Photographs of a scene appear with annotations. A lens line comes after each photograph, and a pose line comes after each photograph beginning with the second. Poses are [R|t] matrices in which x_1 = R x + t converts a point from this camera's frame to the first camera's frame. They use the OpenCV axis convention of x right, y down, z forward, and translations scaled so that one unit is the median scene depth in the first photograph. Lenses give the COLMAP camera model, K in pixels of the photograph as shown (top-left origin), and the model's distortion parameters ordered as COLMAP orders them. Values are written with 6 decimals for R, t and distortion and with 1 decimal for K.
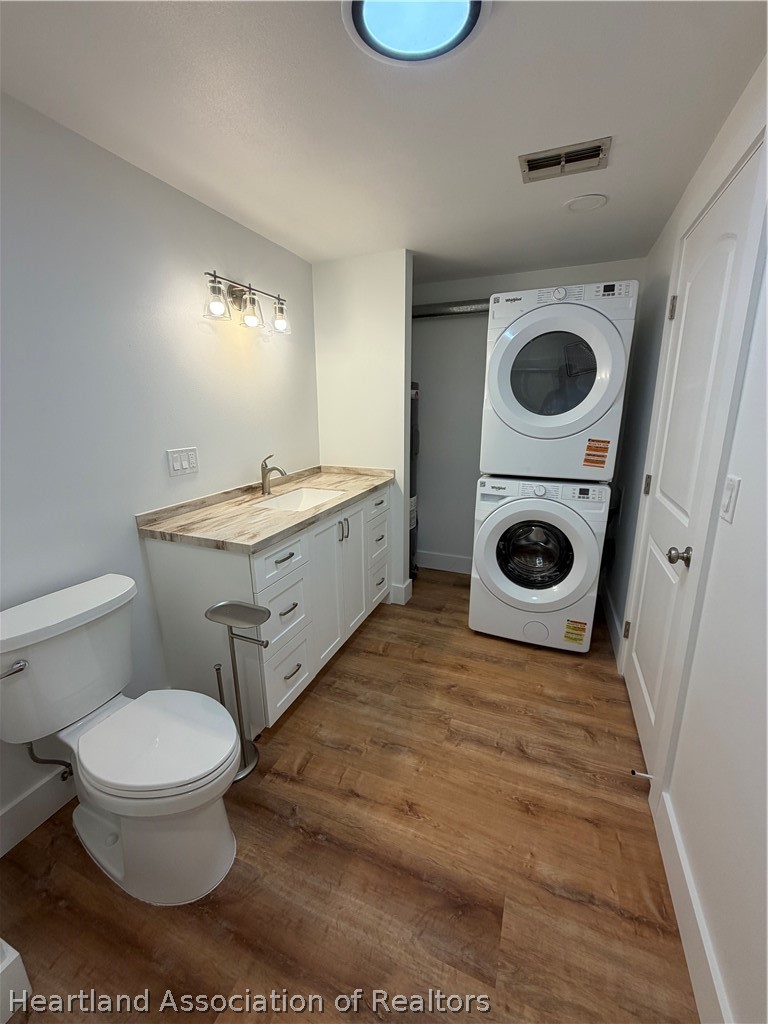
lens RADIAL K [[407.6, 0, 385.4], [0, 407.6, 508.9], [0, 0, 1]] dist [-0.000427, 0.000571]
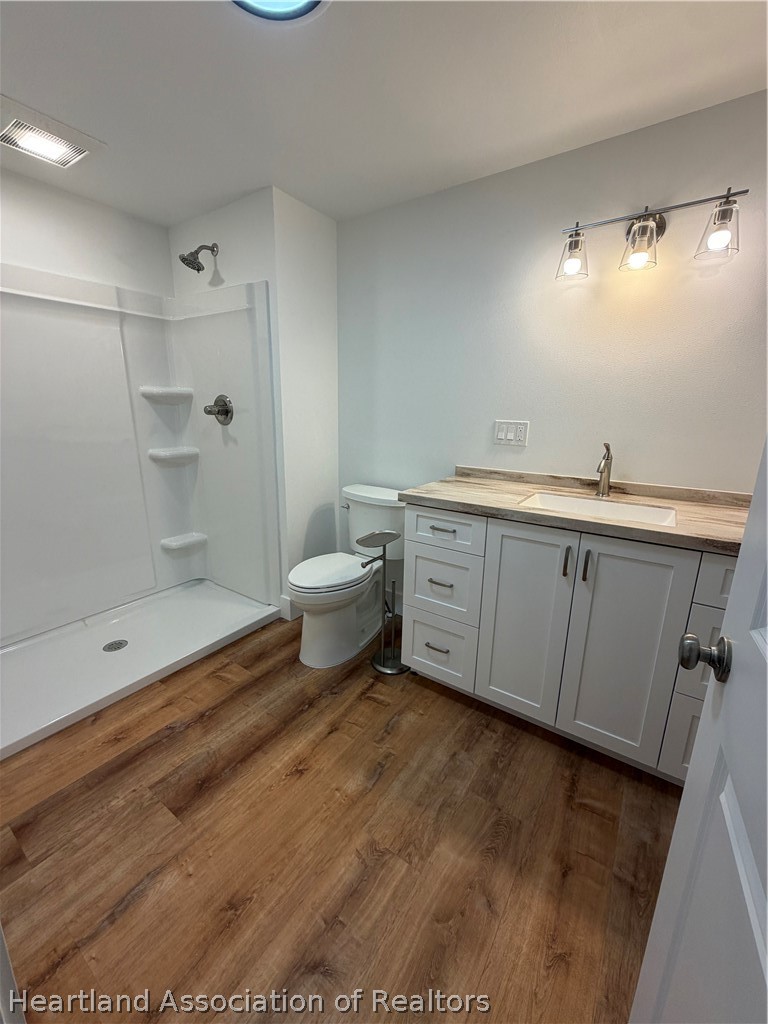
lens RADIAL K [[407.6, 0, 382.8], [0, 407.6, 507.6], [0, 0, 1]] dist [-0.000427, 0.000571]
pose [[-0.211672, 0.238192, -0.947871, 0.720145], [-0.259723, 0.921266, 0.289506, -0.179526], [0.942199, 0.307464, -0.133142, 1.003071]]
